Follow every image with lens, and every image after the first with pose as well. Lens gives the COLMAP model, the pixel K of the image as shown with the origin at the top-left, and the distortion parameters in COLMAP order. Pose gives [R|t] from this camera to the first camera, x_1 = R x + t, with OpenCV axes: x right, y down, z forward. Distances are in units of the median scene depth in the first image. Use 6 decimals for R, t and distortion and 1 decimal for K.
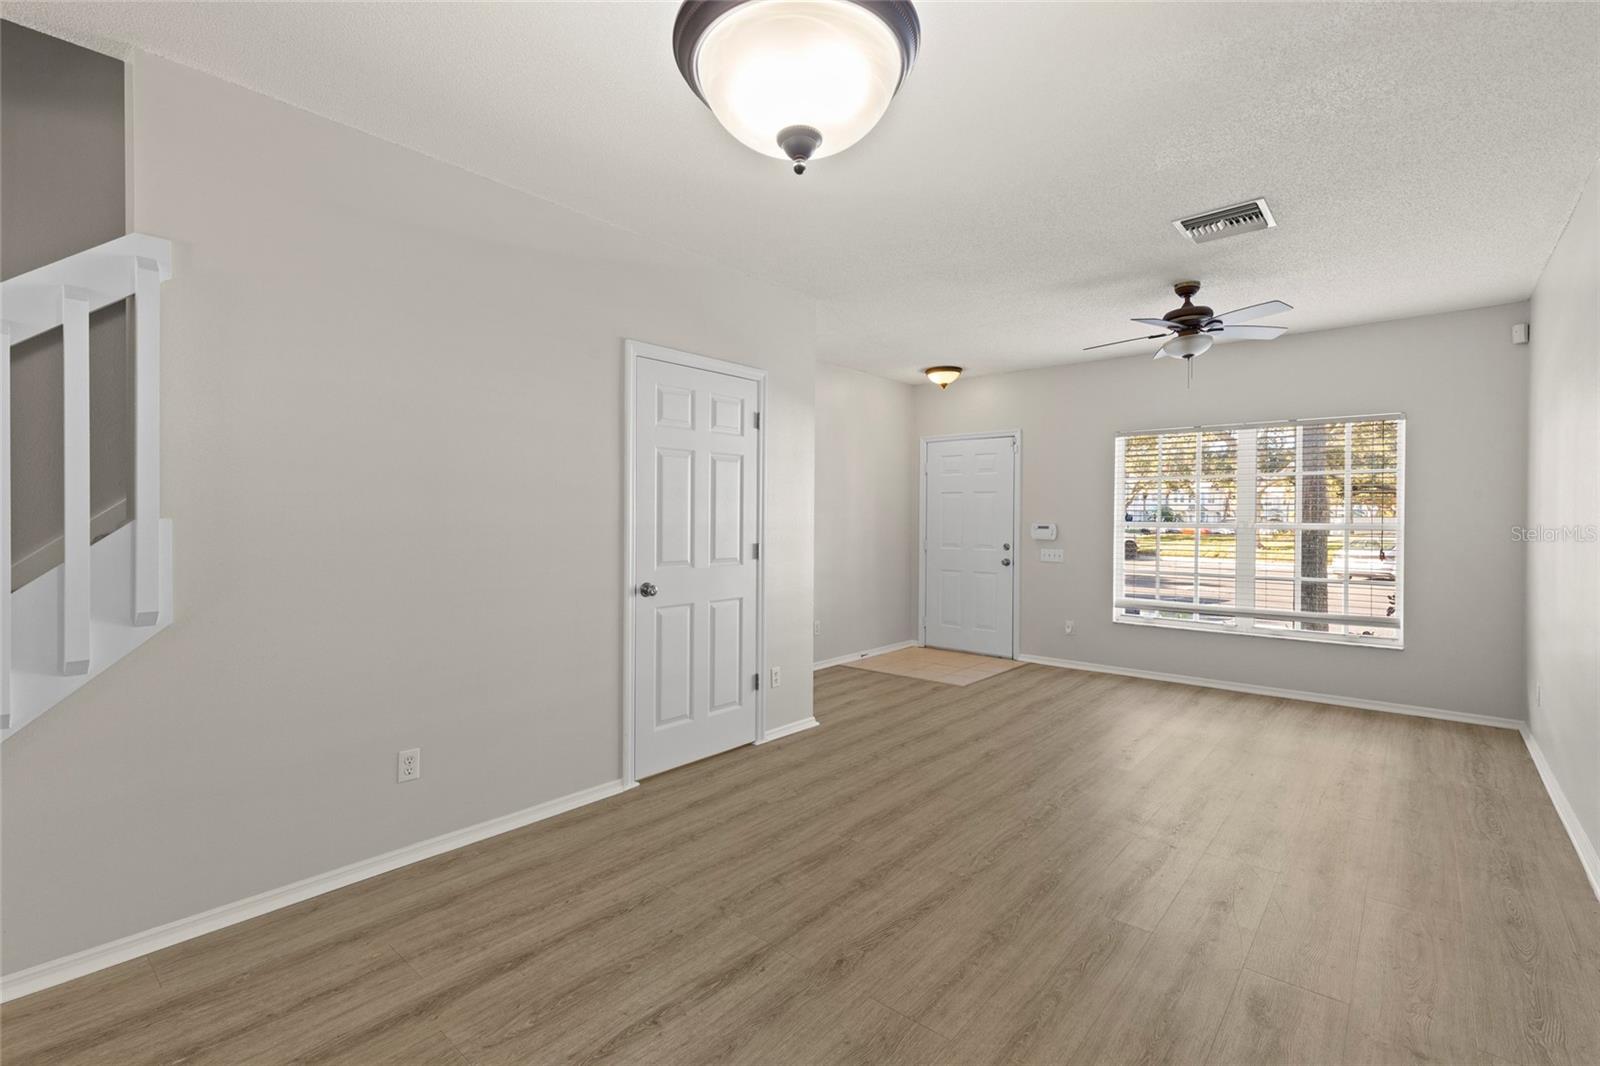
lens RADIAL K [[719.1, 0, 806.5], [0, 719.1, 522.1], [0, 0, 1]] dist [0.015167, -0.000204]
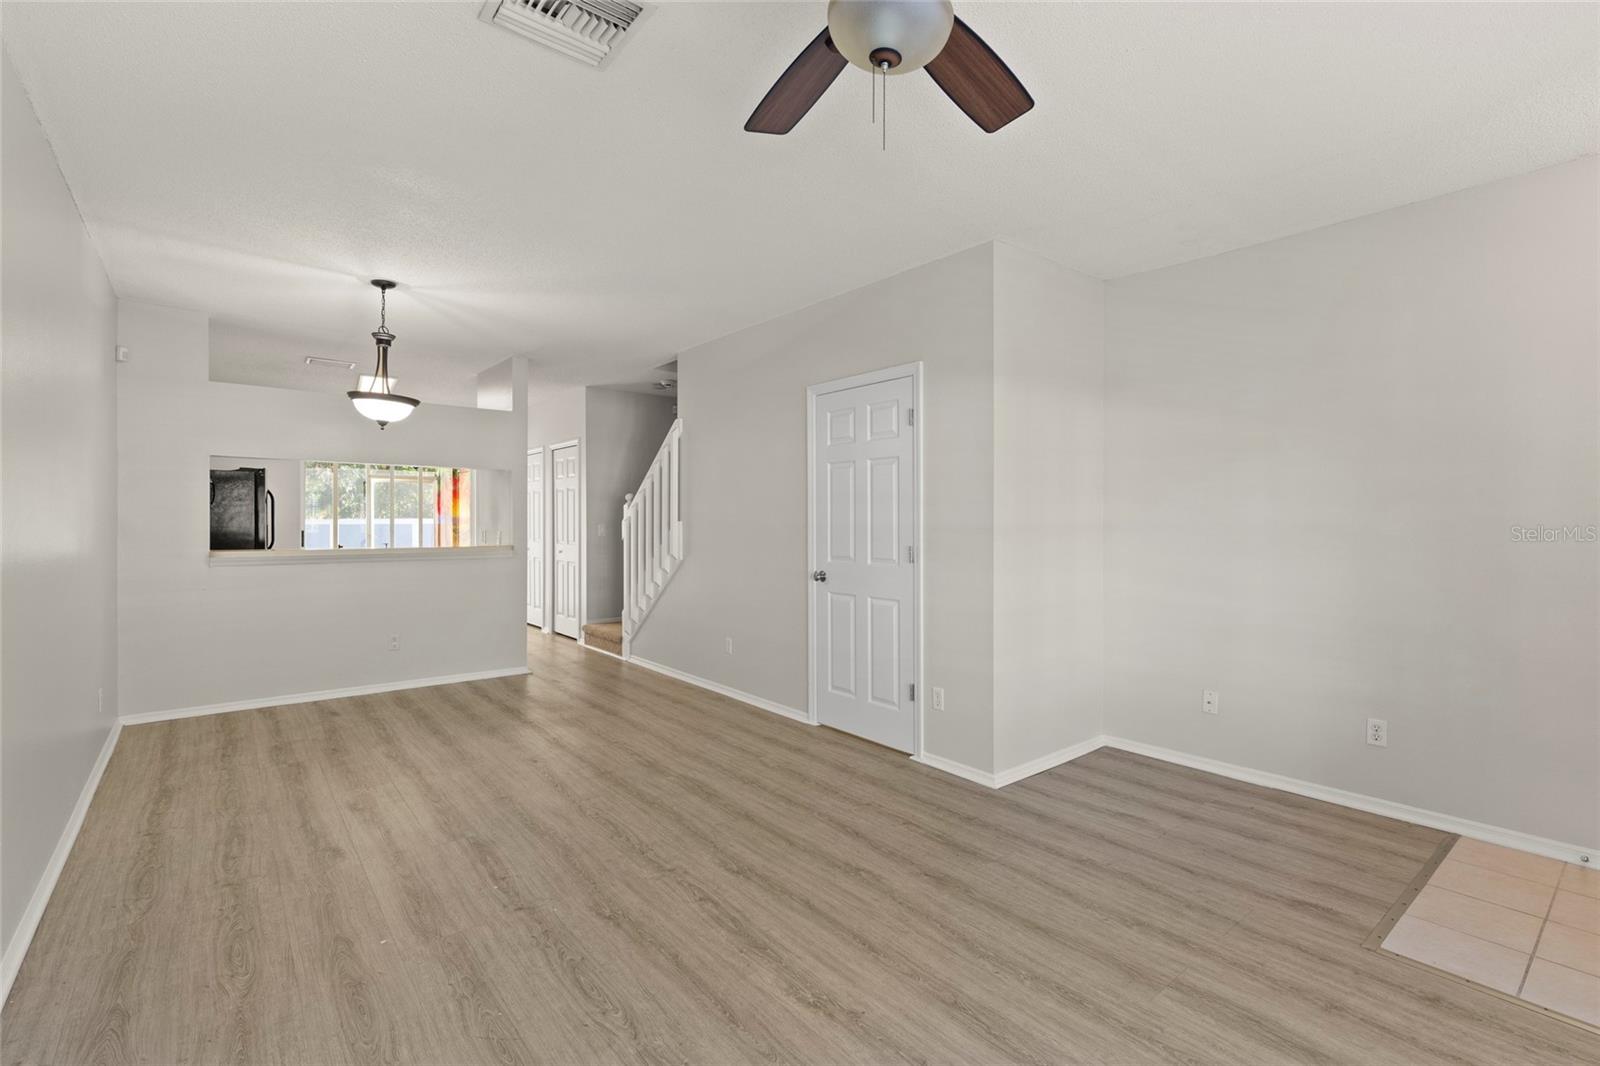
lens RADIAL K [[719.1, 0, 806.5], [0, 719.1, 522.1], [0, 0, 1]] dist [0.015167, -0.000204]
pose [[-0.183761, -0.002691, -0.982967, 0.927543], [-0.003291, 0.999992, -0.002122, 0.000442], [0.982965, 0.002845, -0.183769, 1.081724]]
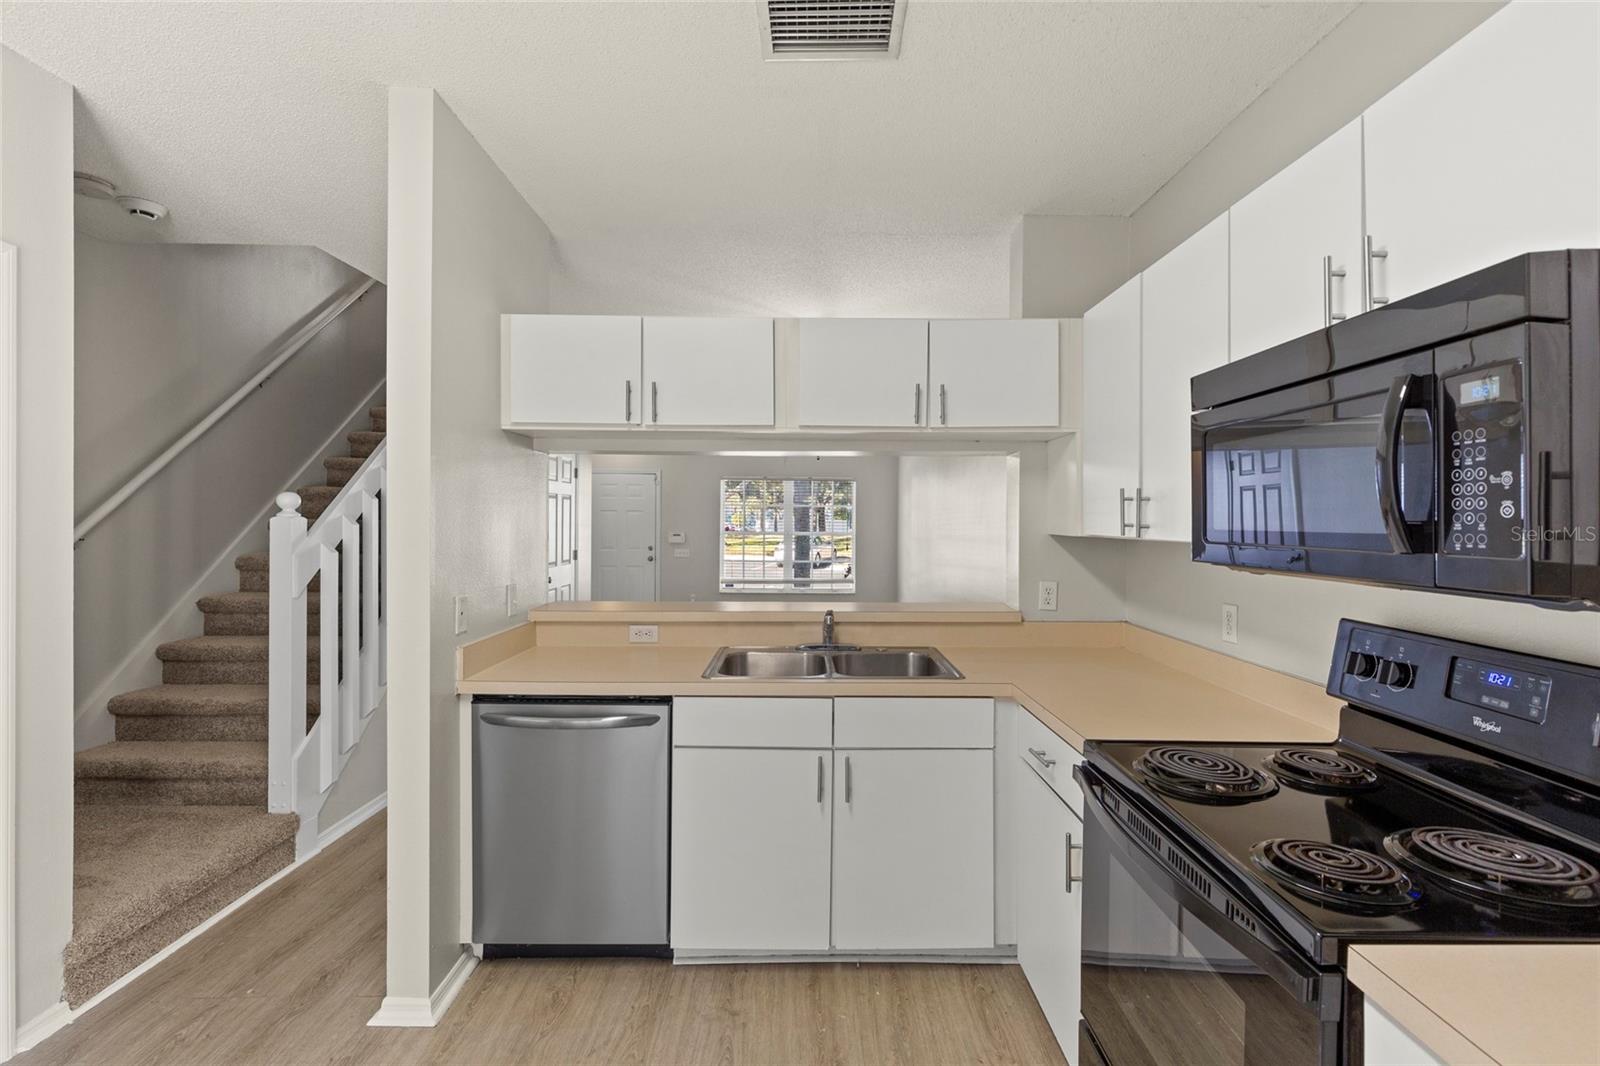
lens RADIAL K [[719.1, 0, 806.5], [0, 719.1, 522.1], [0, 0, 1]] dist [0.015167, -0.000204]
pose [[0.761501, -0.002460, 0.648159, -0.770013], [0.003710, 0.999993, -0.000563, -0.030834], [-0.648153, 0.002833, 0.761505, -0.596035]]
